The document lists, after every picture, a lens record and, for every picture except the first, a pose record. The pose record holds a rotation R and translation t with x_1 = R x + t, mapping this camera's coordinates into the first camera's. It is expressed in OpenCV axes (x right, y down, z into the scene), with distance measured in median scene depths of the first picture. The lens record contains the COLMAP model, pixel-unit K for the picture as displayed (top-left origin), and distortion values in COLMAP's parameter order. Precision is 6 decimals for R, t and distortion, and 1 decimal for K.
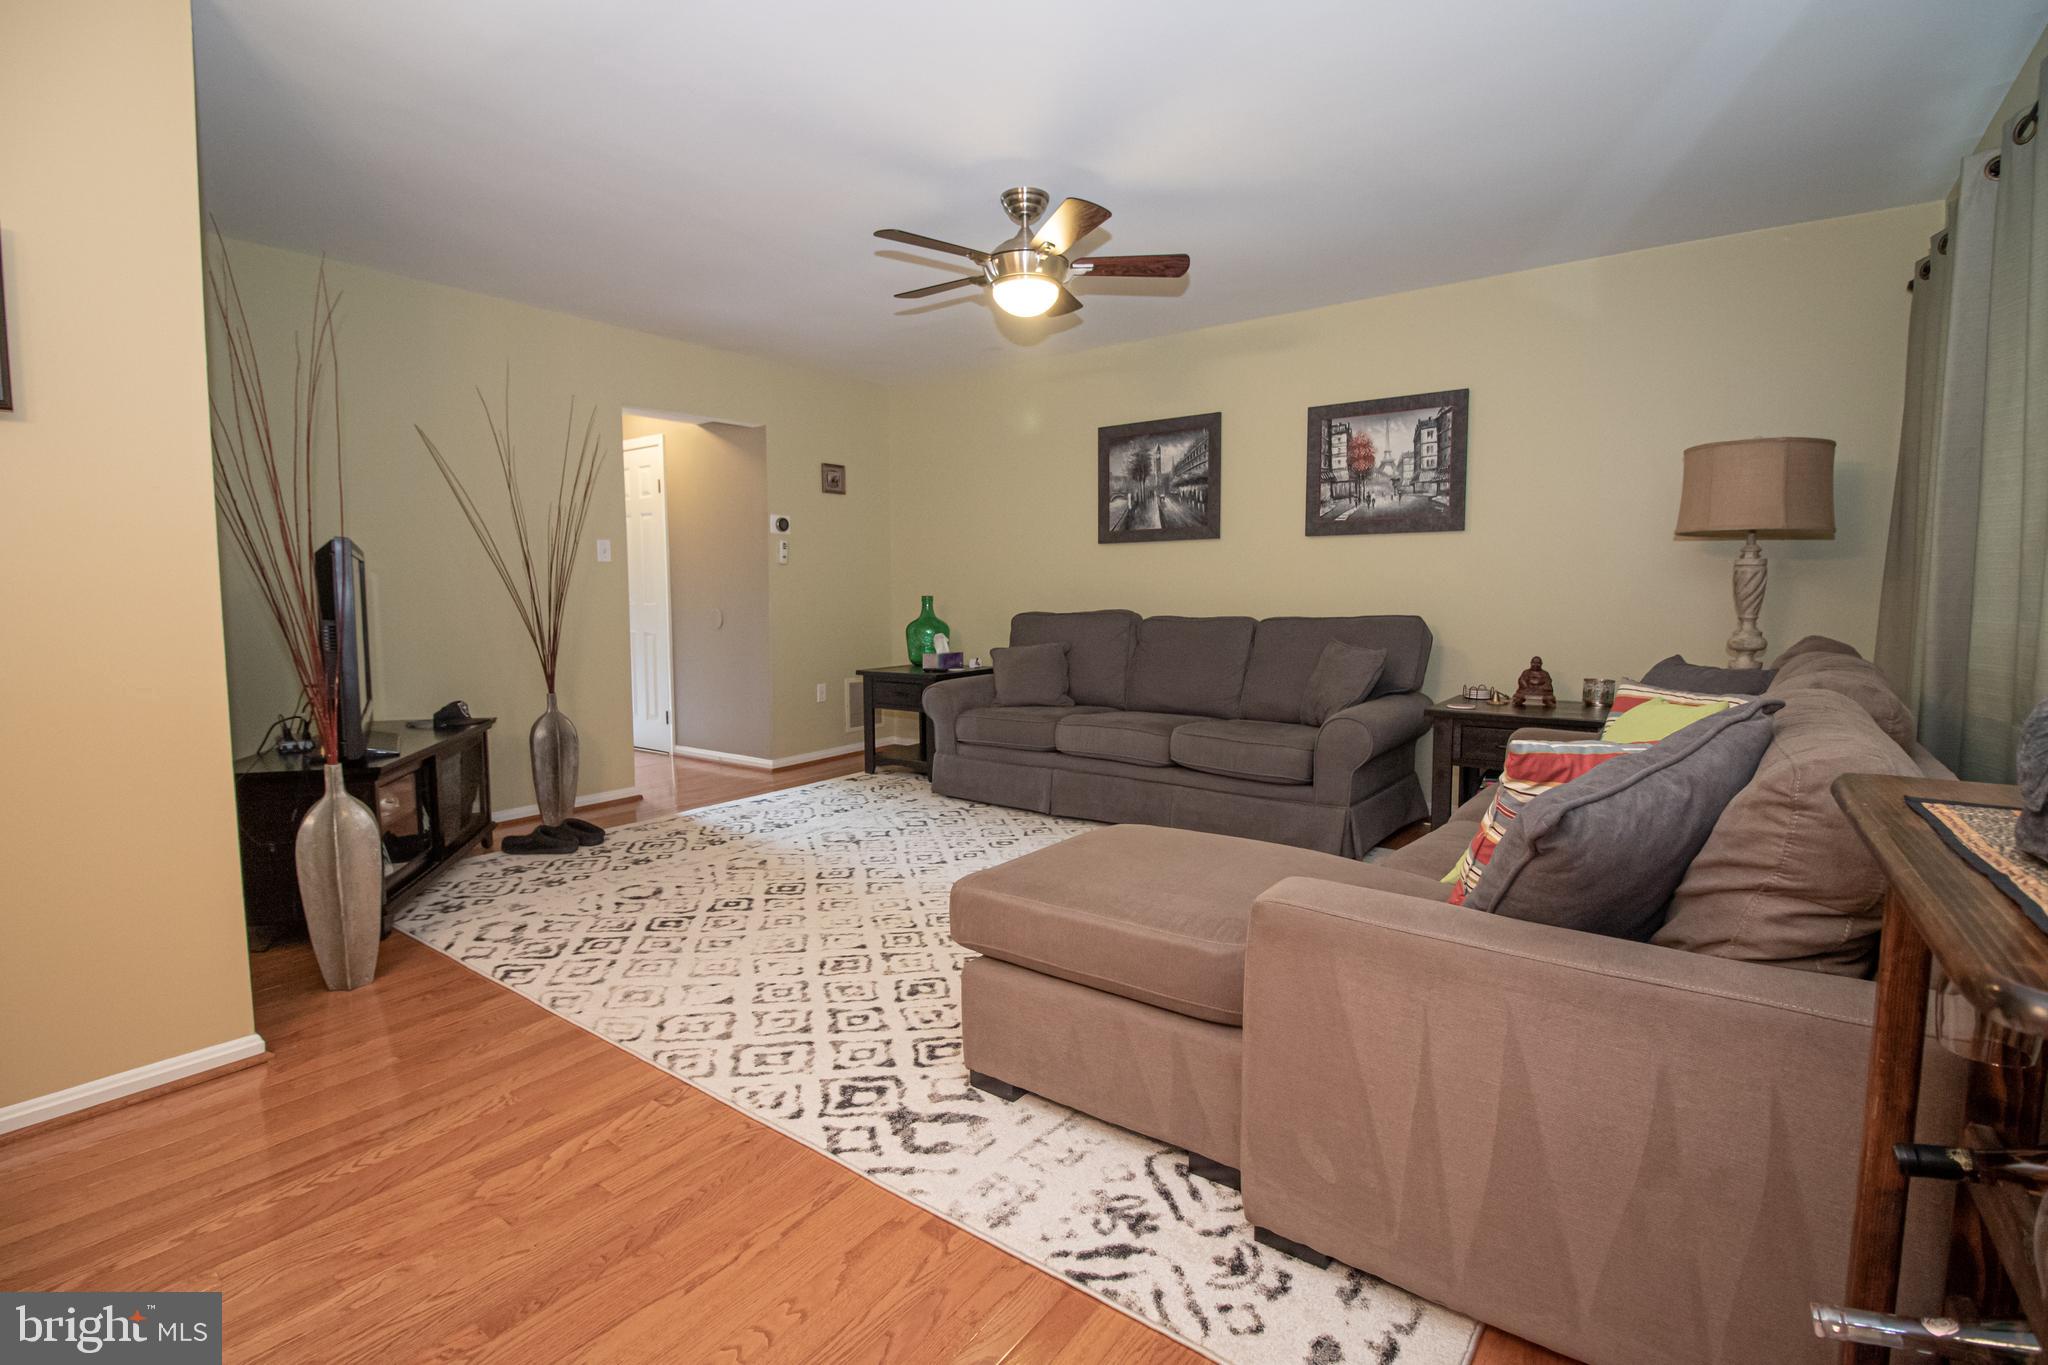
lens RADIAL K [[941.4, 0, 1029.3], [0, 941.4, 667.3], [0, 0, 1]] dist [-0.001397, -0.012230]
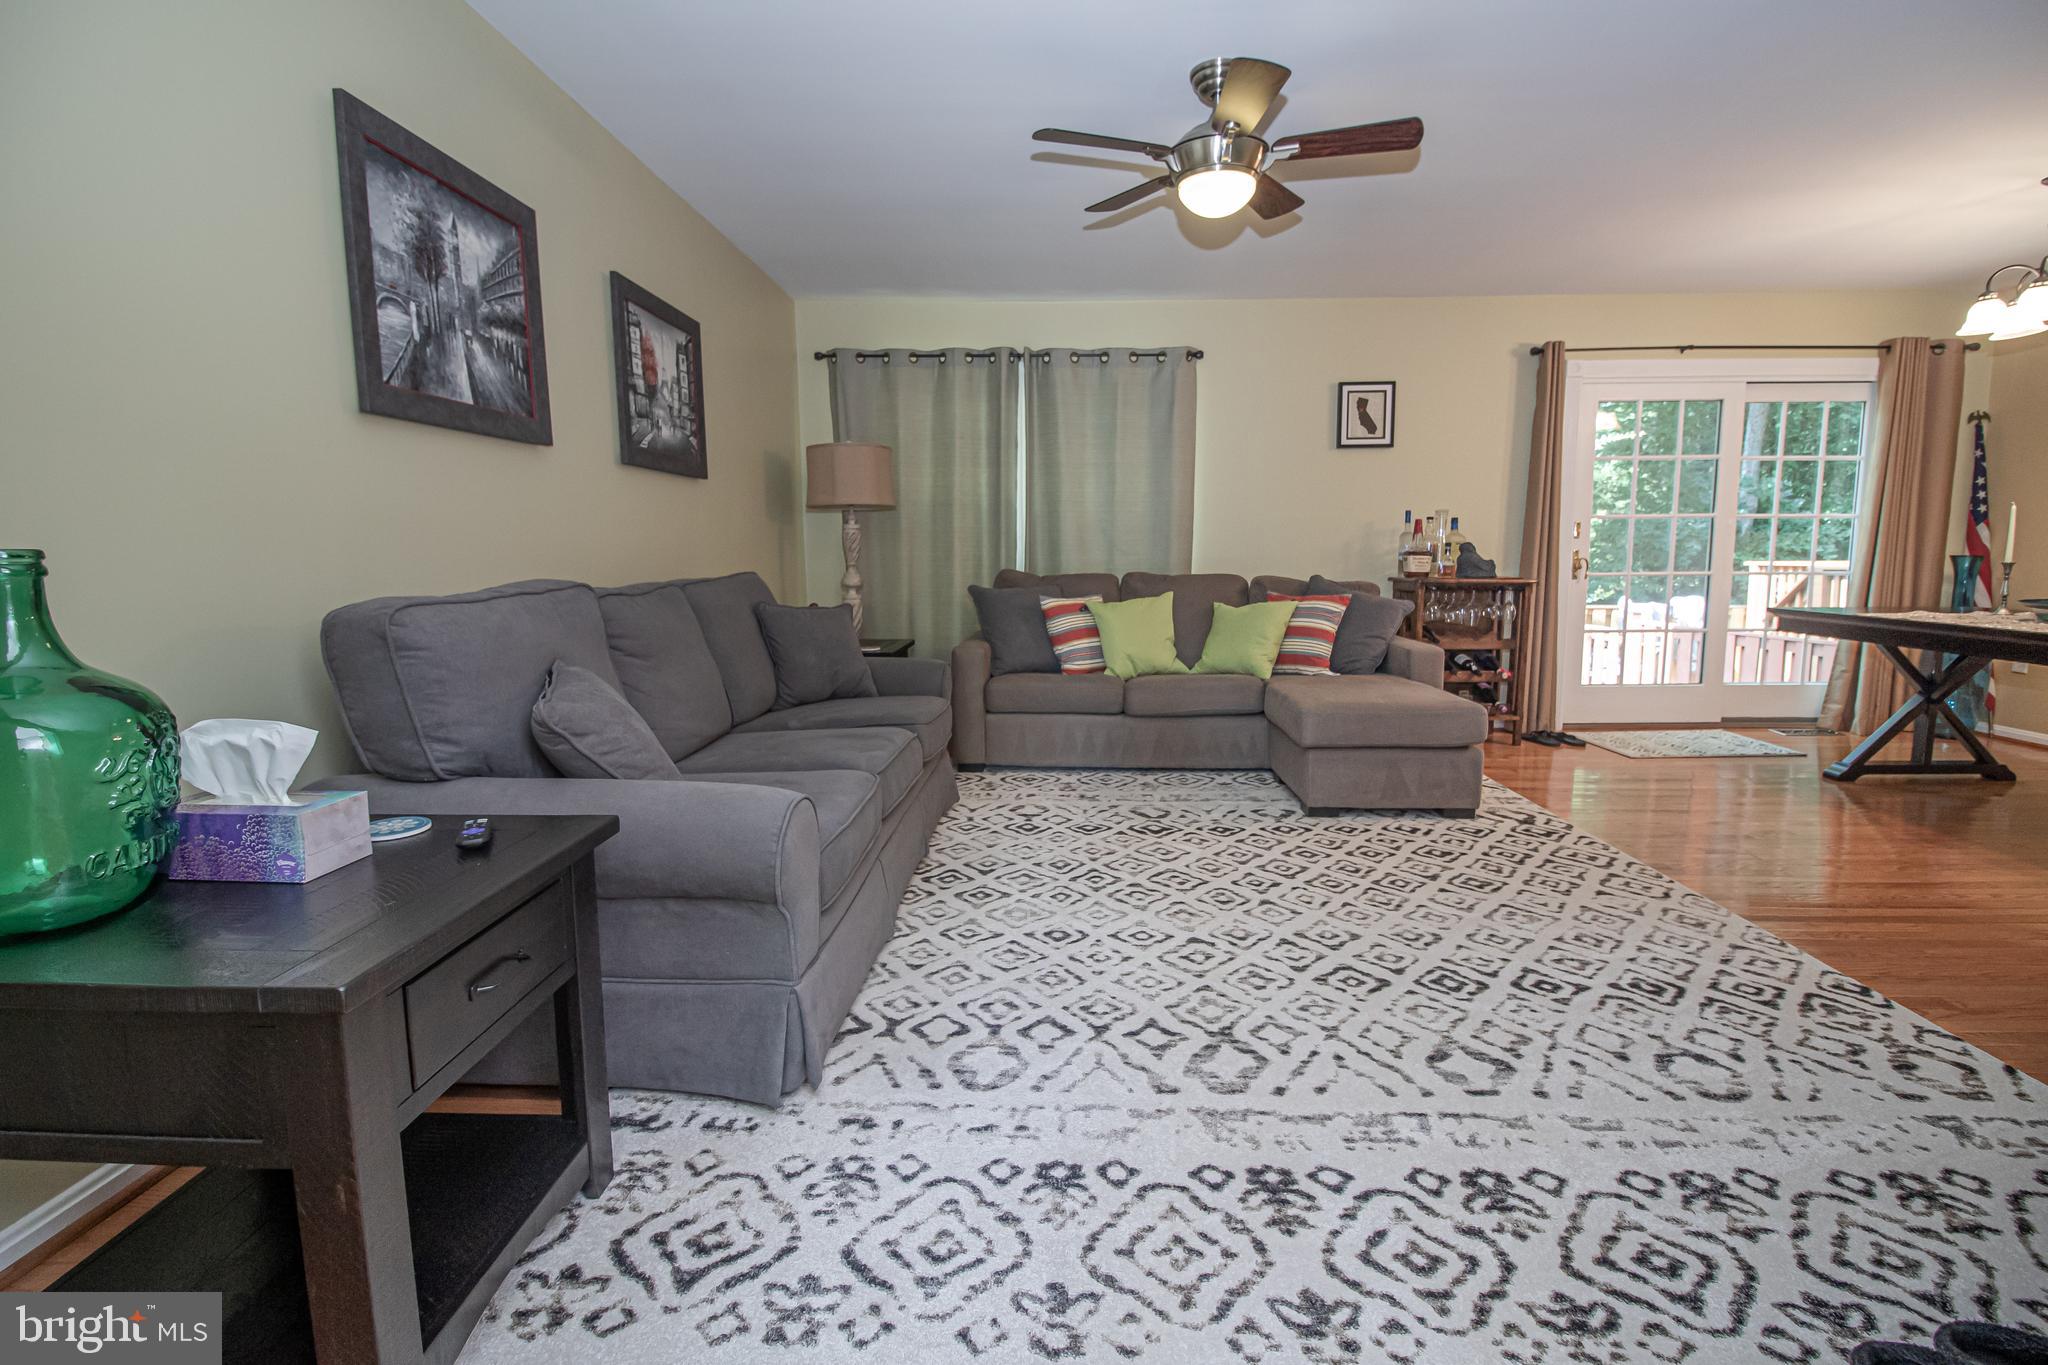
lens RADIAL K [[941.4, 0, 1034.5], [0, 941.4, 678.0], [0, 0, 1]] dist [-0.001397, -0.012230]
pose [[-0.563234, -0.104297, 0.819689, -0.634320], [0.073437, 0.981758, 0.175380, -0.118180], [-0.823028, 0.158975, -0.545300, 1.620192]]
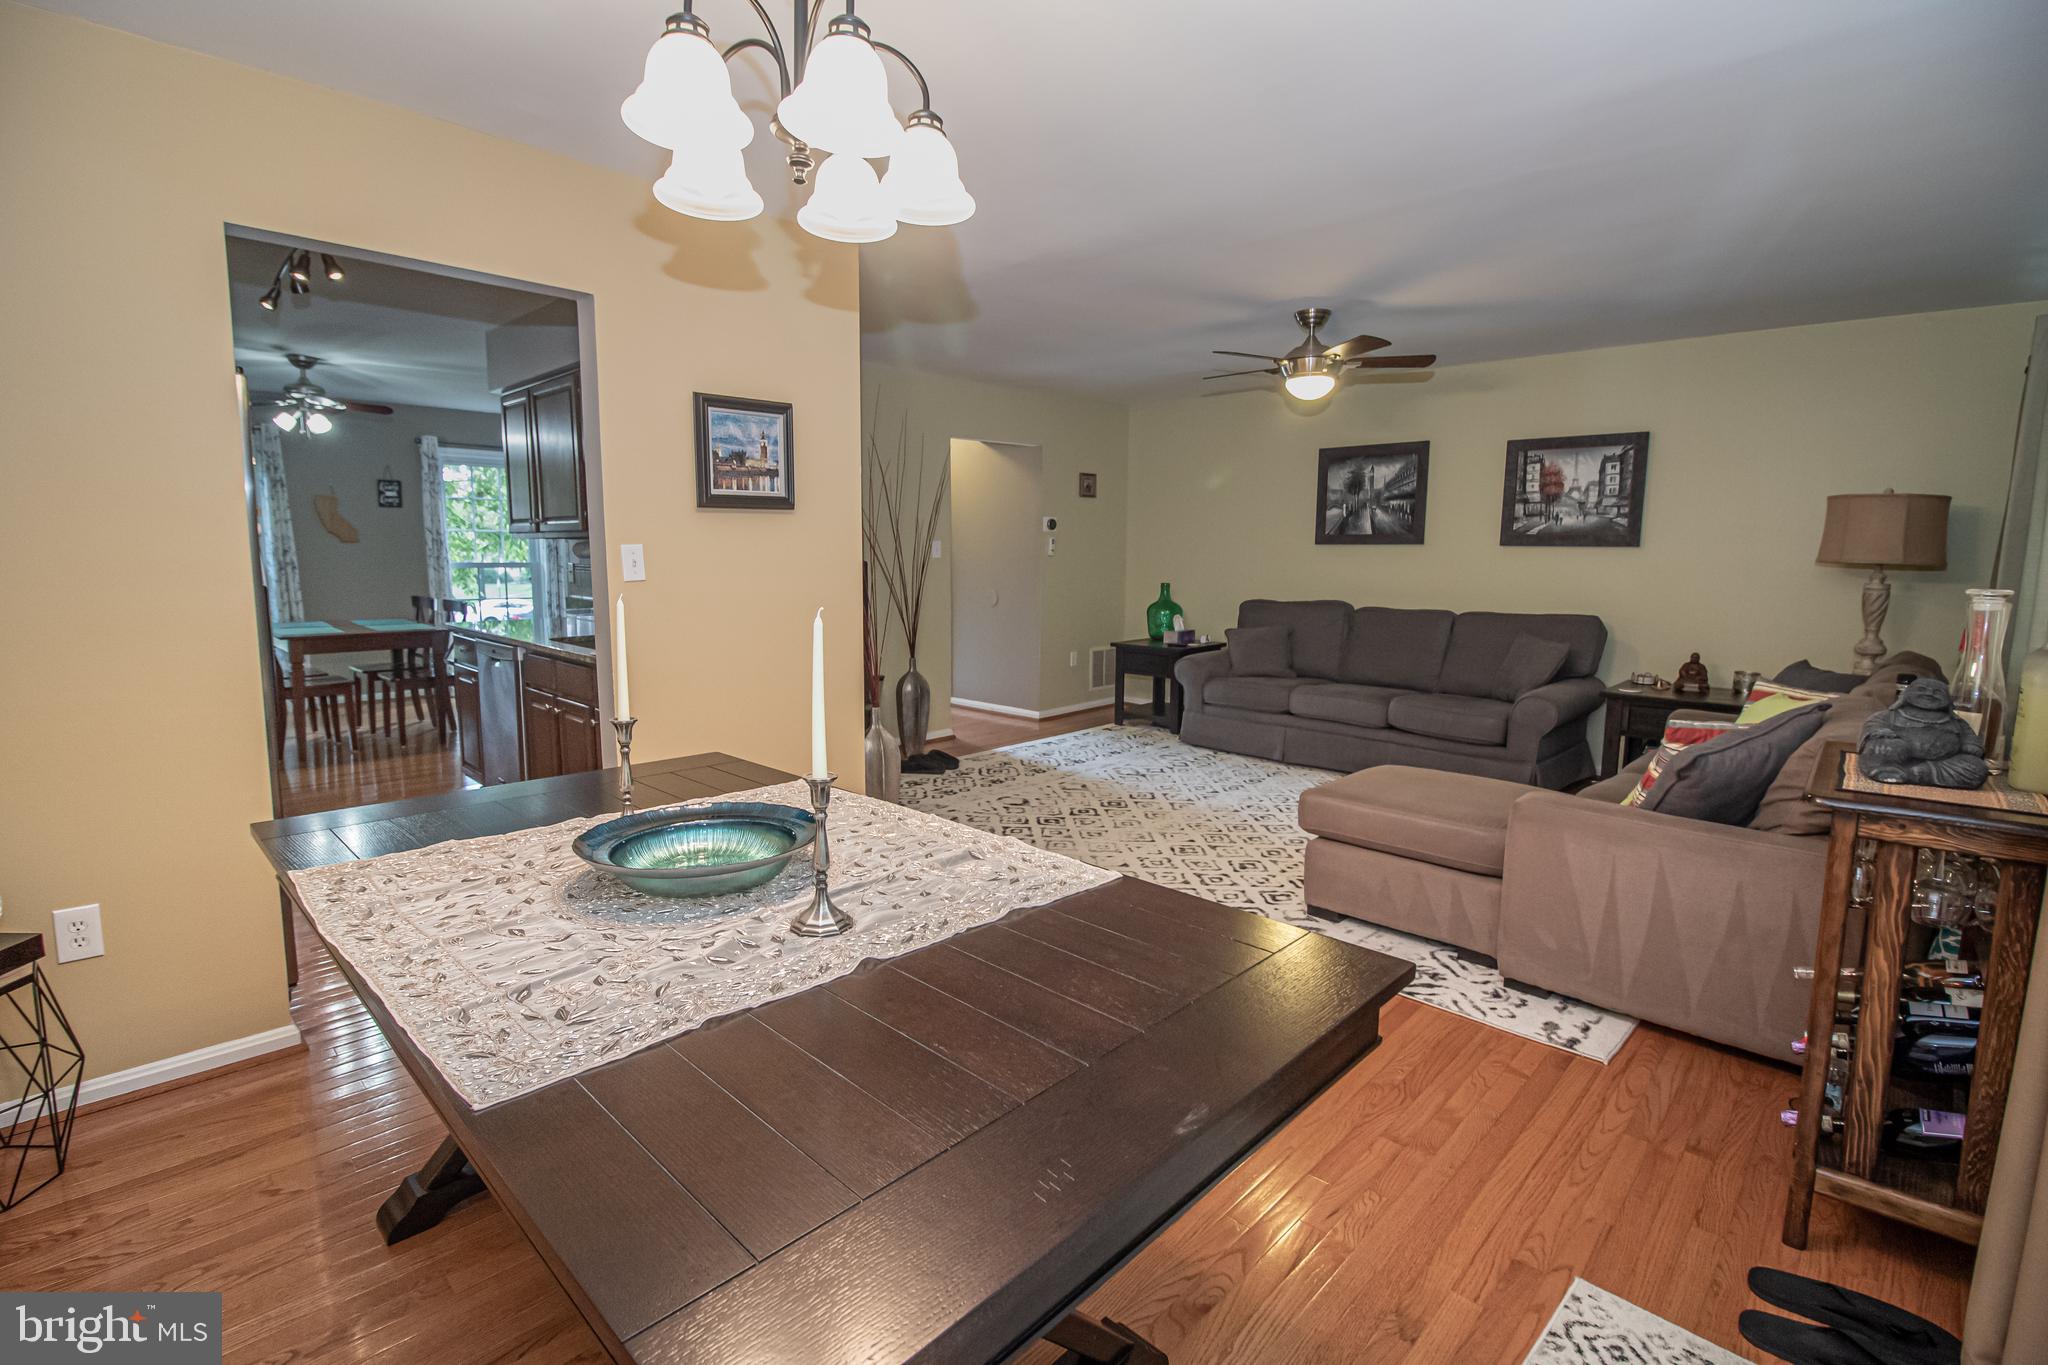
lens RADIAL K [[941.4, 0, 1023.8], [0, 941.4, 668.8], [0, 0, 1]] dist [-0.001397, -0.012230]
pose [[0.990798, 0.028994, -0.132207, -0.217692], [-0.022498, 0.998477, 0.050370, -0.037678], [0.133467, -0.046932, 0.989941, -0.427735]]
